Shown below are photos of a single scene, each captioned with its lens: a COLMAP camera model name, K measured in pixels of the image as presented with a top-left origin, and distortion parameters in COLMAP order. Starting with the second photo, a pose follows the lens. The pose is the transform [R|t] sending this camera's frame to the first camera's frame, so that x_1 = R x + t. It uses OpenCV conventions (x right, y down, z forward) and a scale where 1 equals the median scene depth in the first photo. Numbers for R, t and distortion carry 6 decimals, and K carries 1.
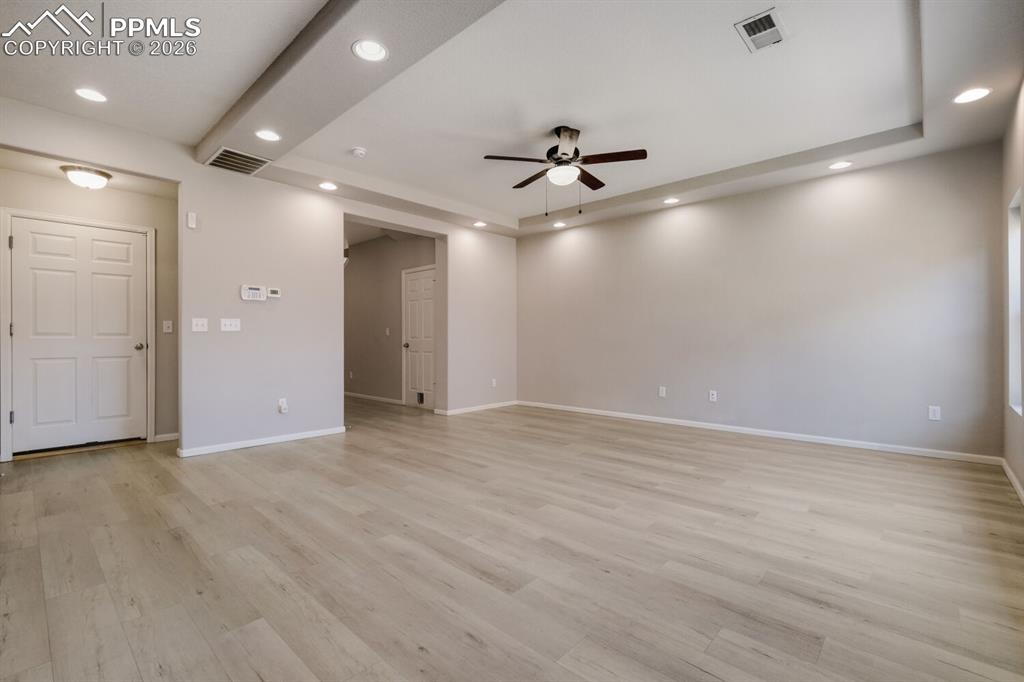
lens RADIAL K [[452.4, 0, 512.0], [0, 452.4, 341.0], [0, 0, 1]] dist [0.001728, 0.000083]
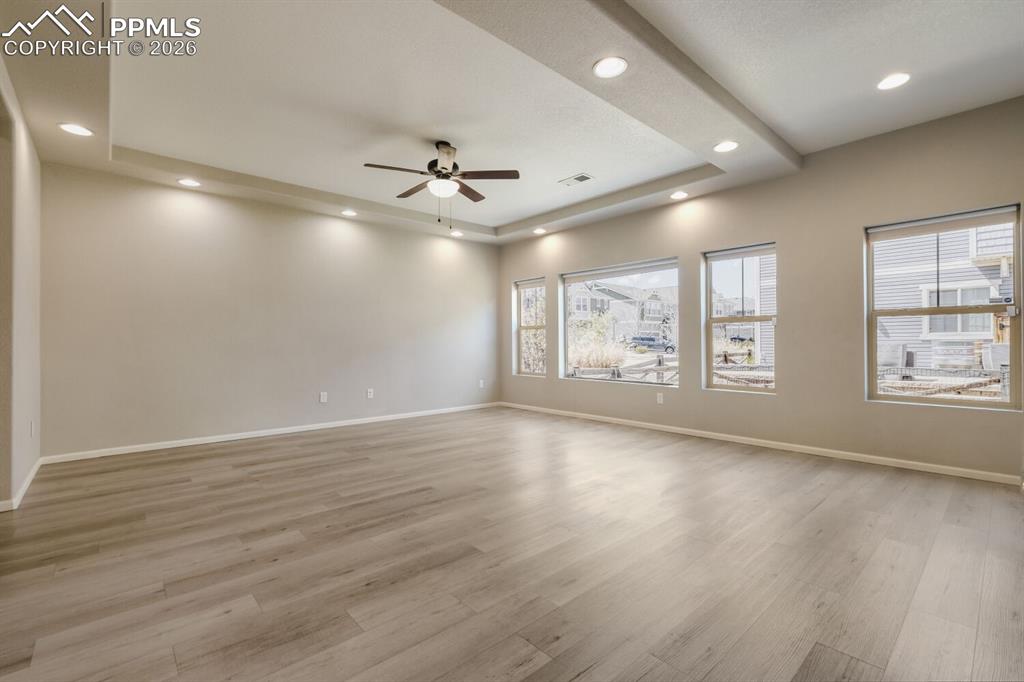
lens RADIAL K [[444.4, 0, 501.7], [0, 444.4, 340.1], [0, 0, 1]] dist [-0.003554, 0.000038]
pose [[0.109233, 0.010023, 0.993966, -0.891149], [0.011779, 0.999866, -0.011377, 0.002181], [-0.993946, 0.012951, 0.109100, 0.749011]]
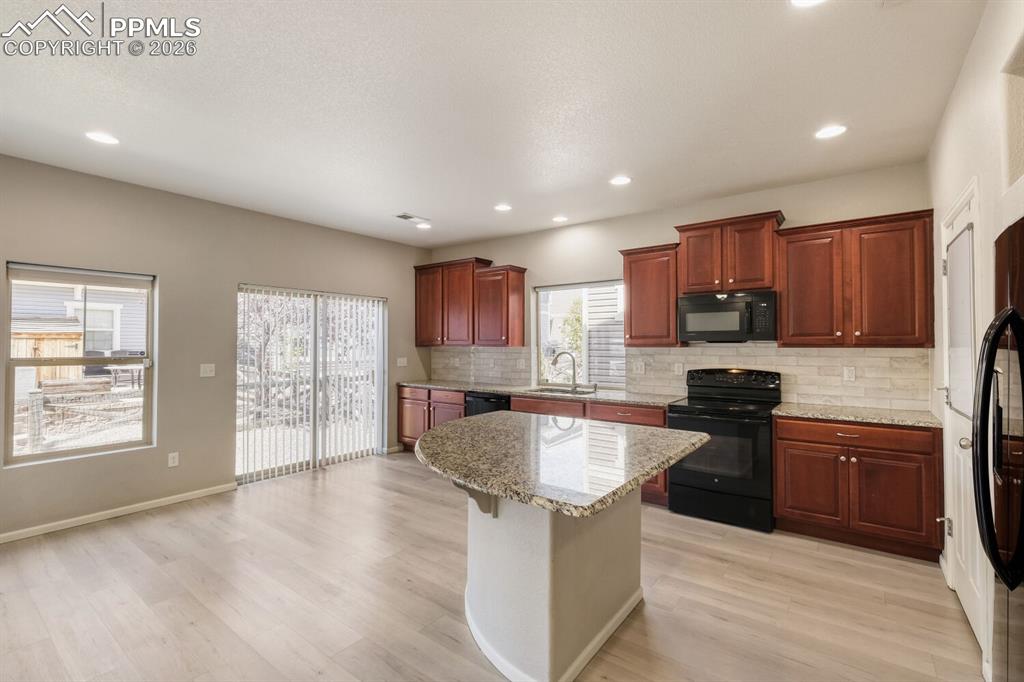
lens RADIAL K [[452.4, 0, 512.0], [0, 452.4, 341.0], [0, 0, 1]] dist [0.001728, 0.000083]
pose [[-0.995373, 0.002875, -0.096044, -0.670623], [0.002930, 0.999996, -0.000426, -0.101518], [0.096042, -0.000705, -0.995377, 0.986998]]
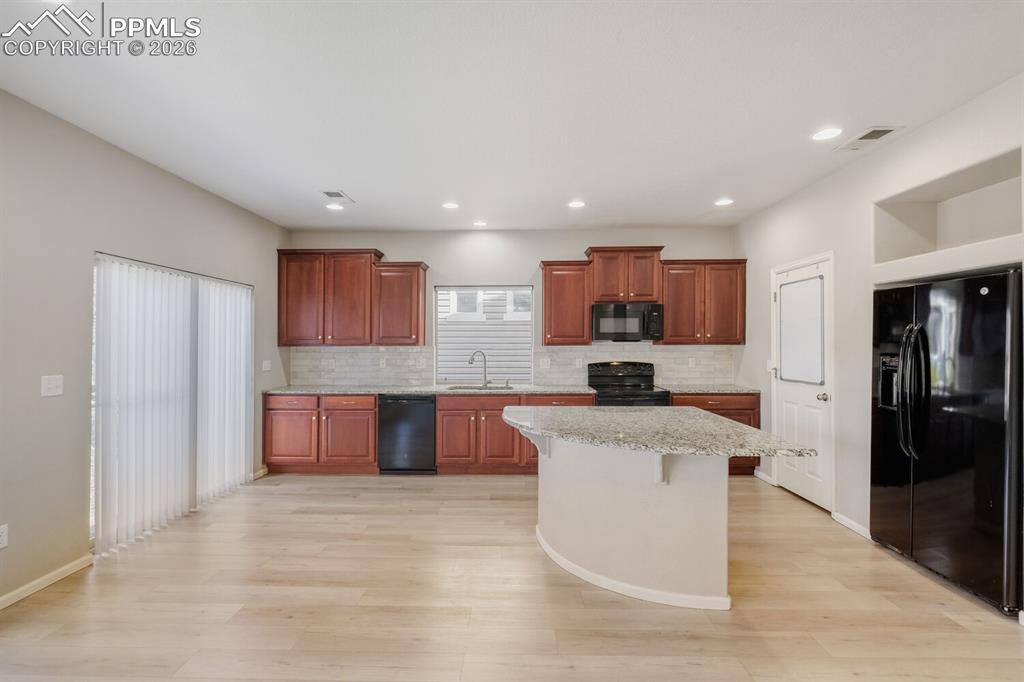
lens RADIAL K [[456.8, 0, 502.1], [0, 456.8, 343.8], [0, 0, 1]] dist [0.004271, 0.000140]
pose [[-0.756823, 0.005964, -0.653593, -0.099333], [0.000550, 0.999964, 0.008487, -0.102005], [0.653620, 0.006064, -0.756799, 0.798825]]
